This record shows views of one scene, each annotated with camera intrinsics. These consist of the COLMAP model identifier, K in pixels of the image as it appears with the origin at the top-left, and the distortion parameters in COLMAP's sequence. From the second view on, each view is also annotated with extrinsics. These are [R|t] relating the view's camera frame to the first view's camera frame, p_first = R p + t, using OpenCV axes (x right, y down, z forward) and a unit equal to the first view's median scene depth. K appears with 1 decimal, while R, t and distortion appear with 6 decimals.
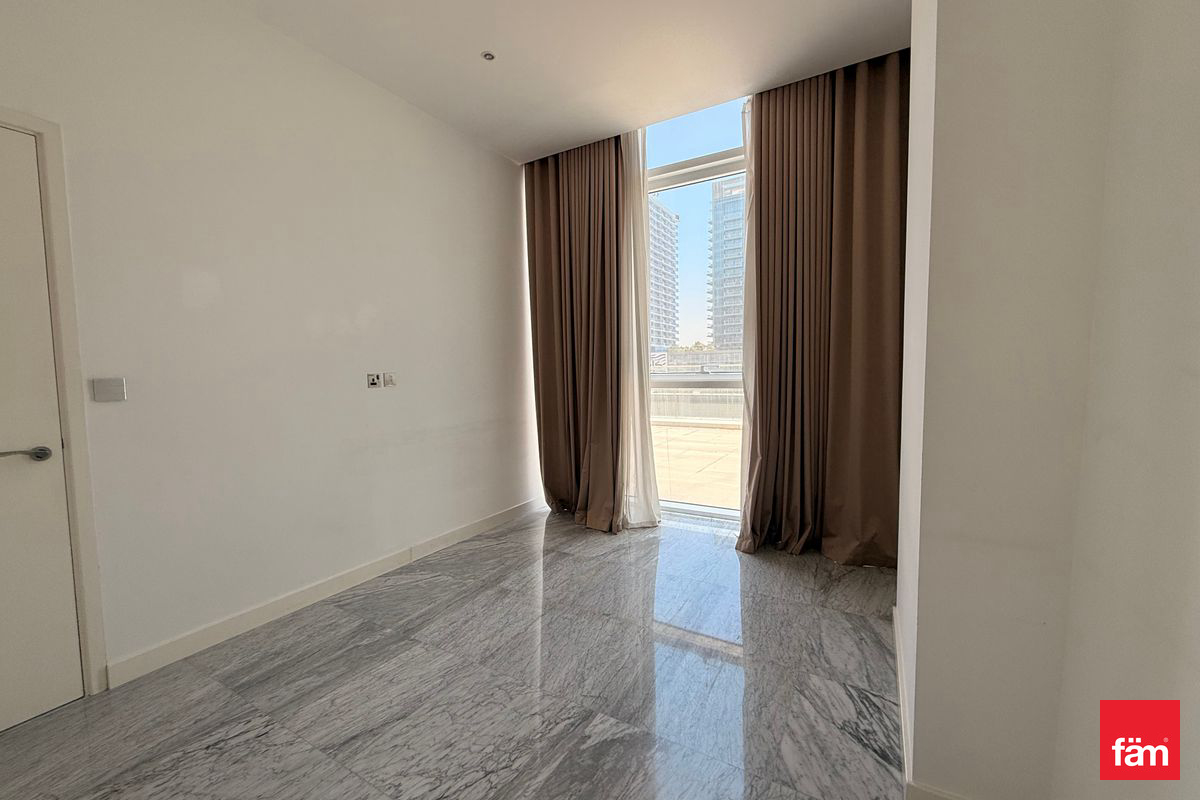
lens RADIAL K [[476.9, 0, 598.5], [0, 476.9, 404.6], [0, 0, 1]] dist [0.000217, -0.000265]
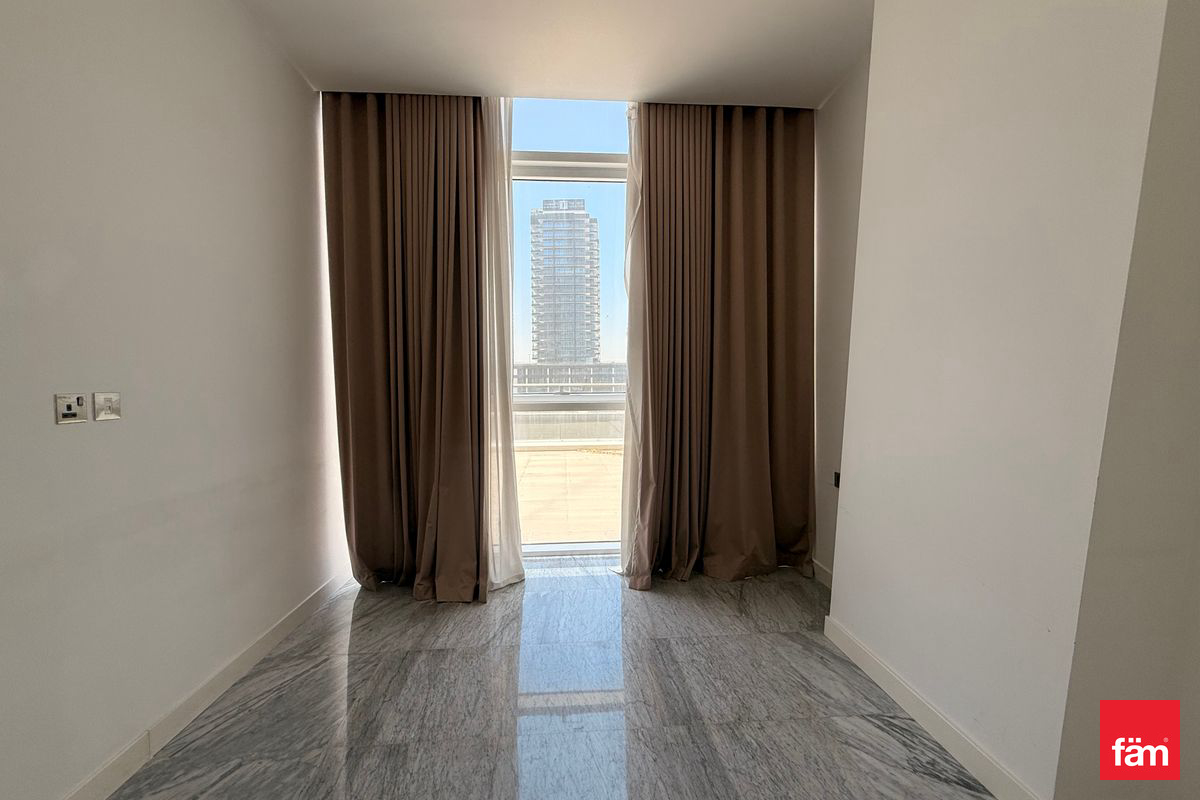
lens RADIAL K [[476.9, 0, 597.9], [0, 476.9, 401.7], [0, 0, 1]] dist [0.000217, -0.000265]
pose [[0.824372, -0.006906, 0.566006, -0.321302], [0.033030, 0.998809, -0.035920, -0.023660], [-0.565084, 0.048306, 0.823618, 0.323158]]
